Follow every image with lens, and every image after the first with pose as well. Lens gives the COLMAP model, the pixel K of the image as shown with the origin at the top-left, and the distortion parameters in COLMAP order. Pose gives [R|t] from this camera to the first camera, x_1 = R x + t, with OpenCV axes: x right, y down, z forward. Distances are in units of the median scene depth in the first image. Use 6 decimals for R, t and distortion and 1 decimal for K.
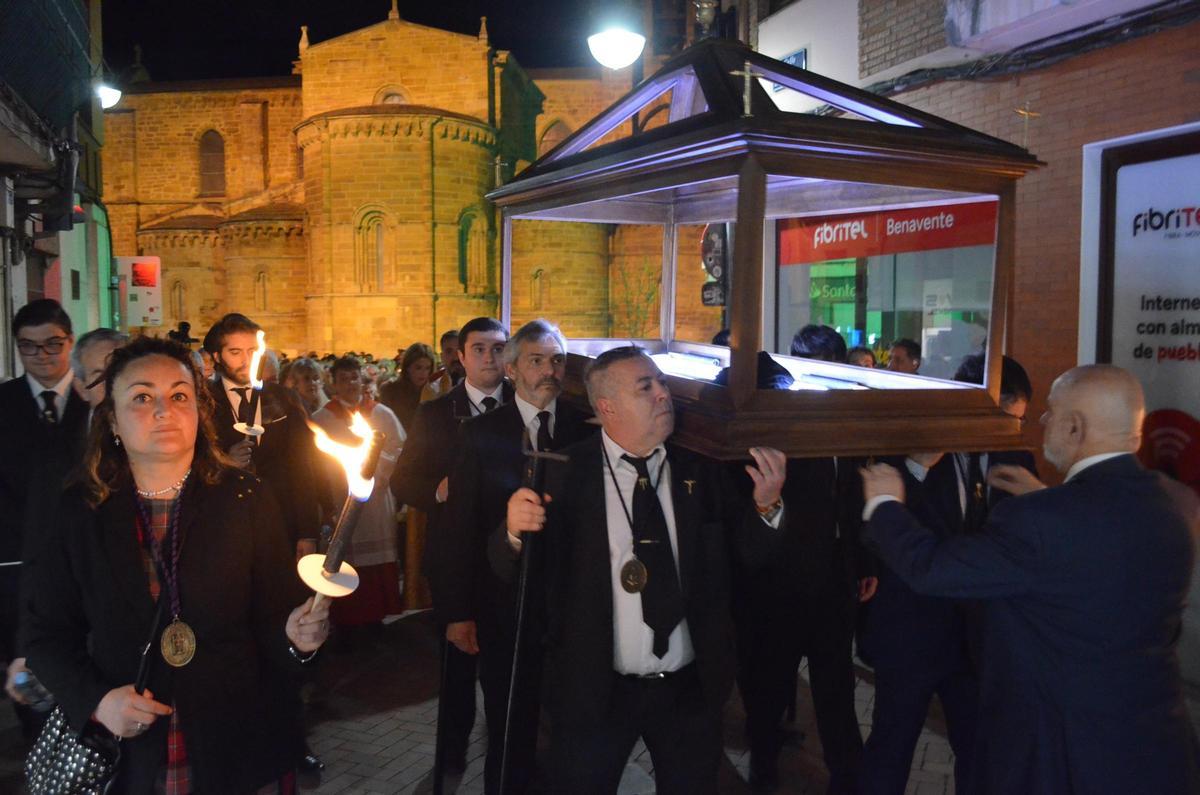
lens RADIAL K [[1054.7, 0, 600.0], [0, 1054.7, 397.5], [0, 0, 1]] dist [-0.056666, 0.006996]
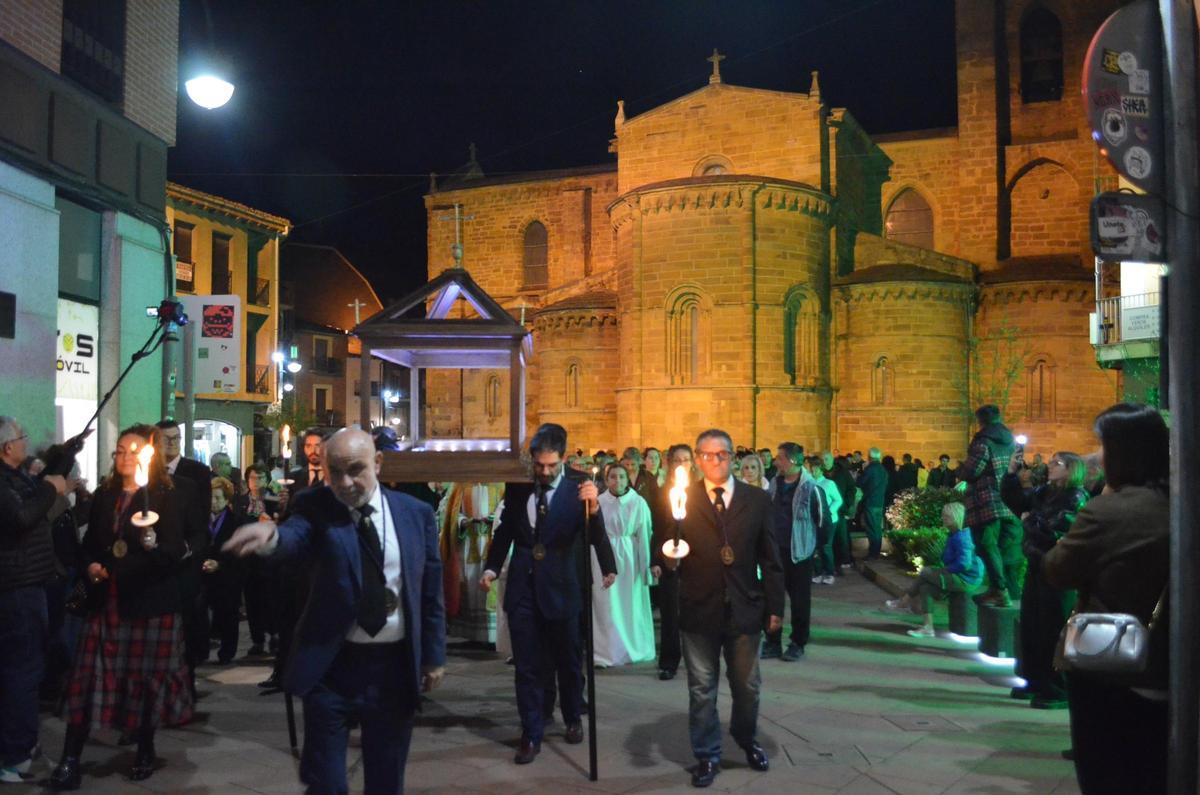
lens RADIAL K [[1054.7, 0, 600.0], [0, 1054.7, 397.5], [0, 0, 1]] dist [-0.056666, 0.006996]
pose [[0.941171, -0.005585, -0.337885, 0.013798], [-0.028778, 0.994907, -0.096604, -0.001945], [0.336703, 0.100645, 0.936217, 0.144707]]
